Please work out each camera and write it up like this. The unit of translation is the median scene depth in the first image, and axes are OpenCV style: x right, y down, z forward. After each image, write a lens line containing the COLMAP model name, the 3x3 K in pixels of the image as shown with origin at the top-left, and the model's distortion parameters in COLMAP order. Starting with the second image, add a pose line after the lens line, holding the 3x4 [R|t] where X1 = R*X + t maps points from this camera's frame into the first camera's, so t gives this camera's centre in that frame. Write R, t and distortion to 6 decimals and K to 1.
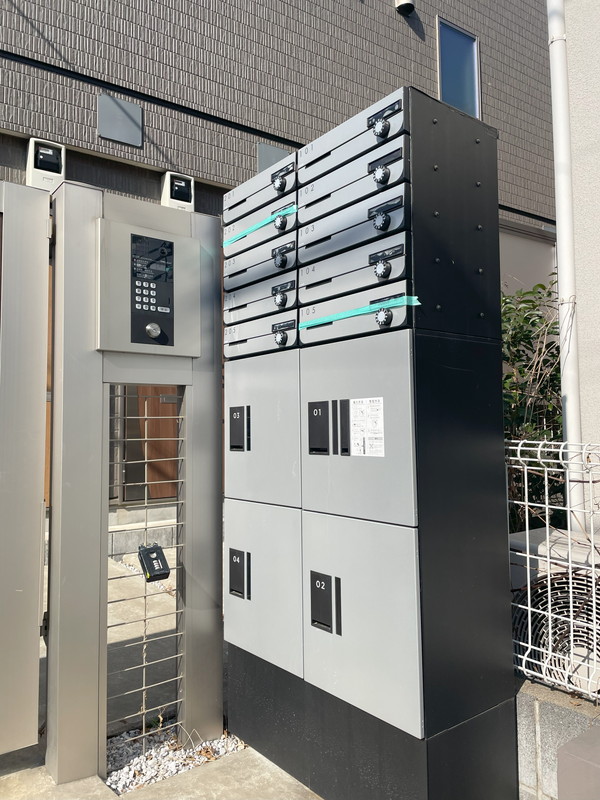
lens RADIAL K [[597.3, 0, 300.7], [0, 597.3, 397.6], [0, 0, 1]] dist [0.055799, -0.050870]
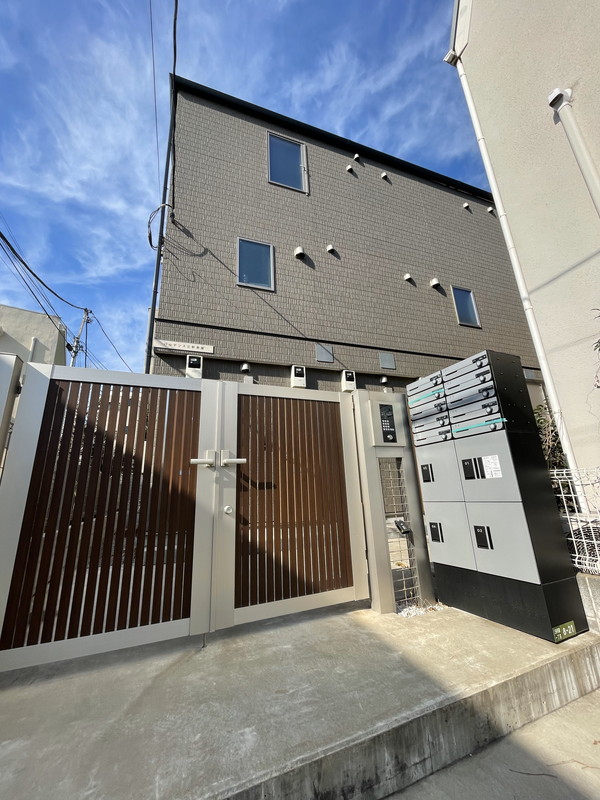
lens RADIAL K [[321.8, 0, 303.5], [0, 321.8, 401.0], [0, 0, 1]] dist [-0.003634, -0.000633]
pose [[0.970800, -0.097939, -0.218989, -0.314248], [0.047407, 0.973186, -0.225080, 0.039814], [0.235161, 0.208126, 0.949412, -0.553612]]
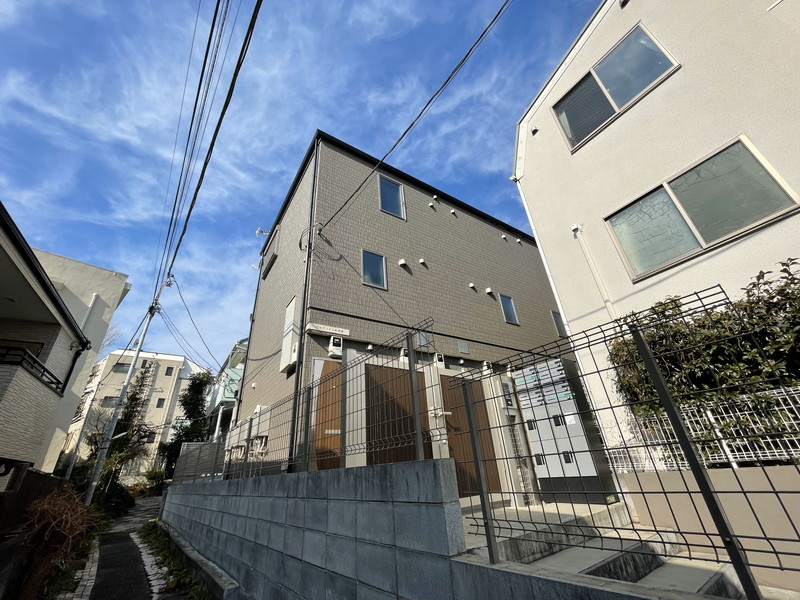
lens RADIAL K [[321.8, 0, 401.6], [0, 321.8, 300.3], [0, 0, 1]] dist [-0.003634, -0.000633]
pose [[0.998456, -0.050731, 0.022635, -1.195462], [0.055545, 0.905754, -0.420148, 0.185046], [0.000813, 0.420757, 0.907173, -1.760595]]
